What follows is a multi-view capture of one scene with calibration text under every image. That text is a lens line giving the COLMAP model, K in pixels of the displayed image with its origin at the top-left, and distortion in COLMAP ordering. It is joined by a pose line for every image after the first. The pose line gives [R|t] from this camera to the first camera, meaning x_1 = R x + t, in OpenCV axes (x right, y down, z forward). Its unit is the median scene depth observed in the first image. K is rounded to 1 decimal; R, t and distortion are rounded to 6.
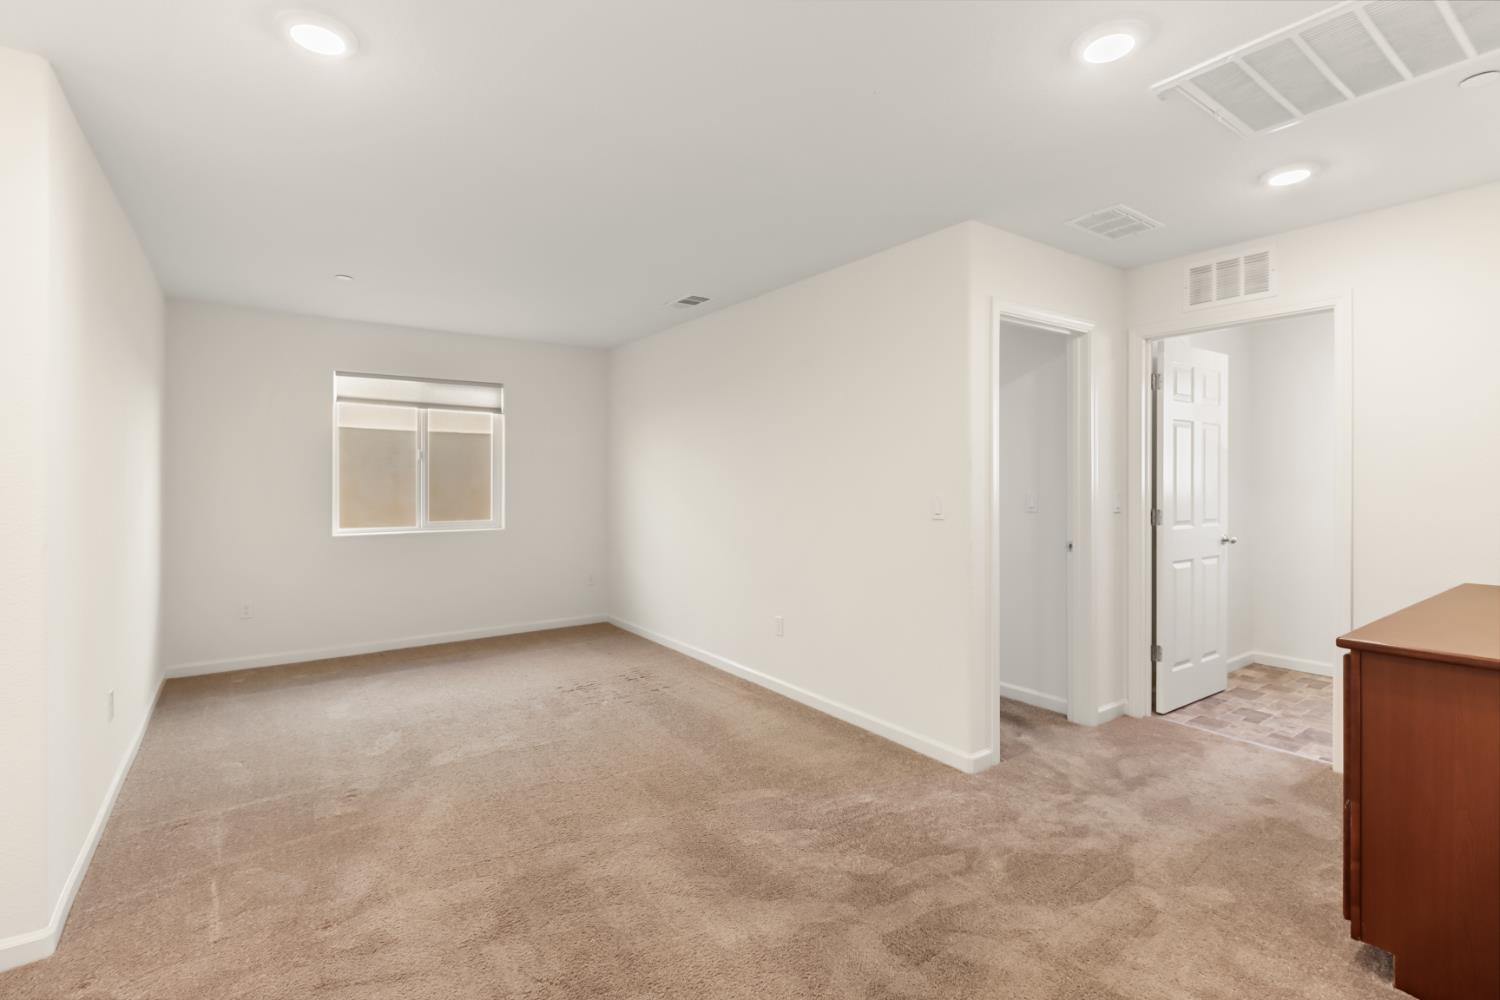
lens RADIAL K [[691.7, 0, 750.4], [0, 691.7, 480.2], [0, 0, 1]] dist [0.002496, 0.000047]
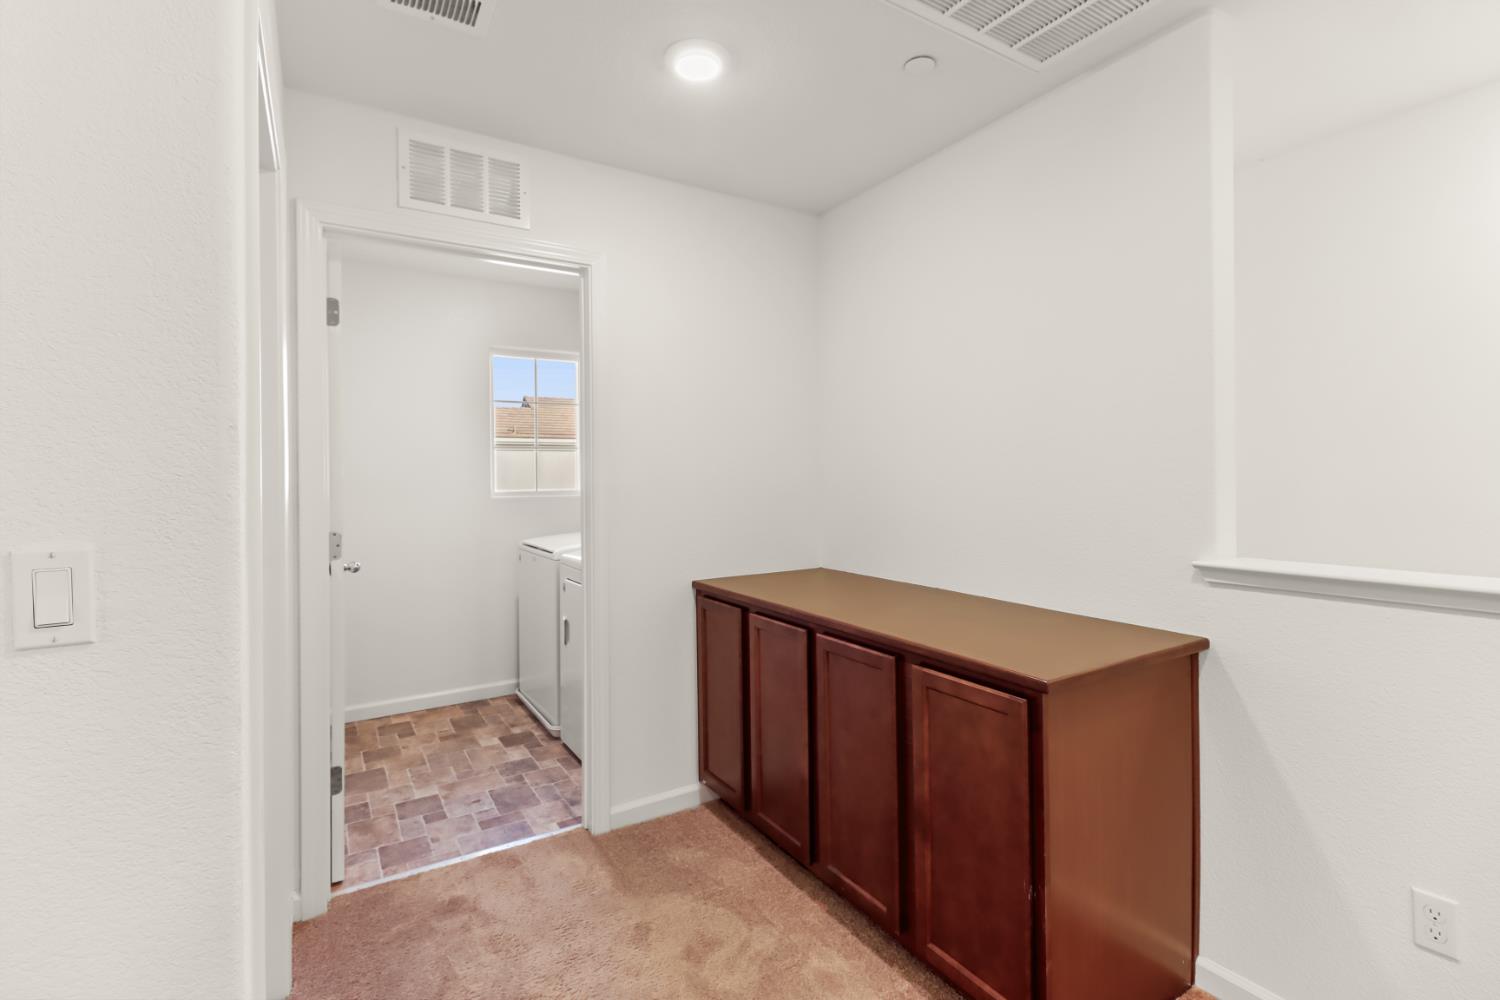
lens RADIAL K [[691.7, 0, 750.4], [0, 691.7, 480.2], [0, 0, 1]] dist [0.002496, 0.000047]
pose [[0.063642, -0.005902, 0.997955, 0.036486], [0.007512, 0.999957, 0.005434, -0.002150], [-0.997945, 0.007151, 0.063684, 0.677491]]
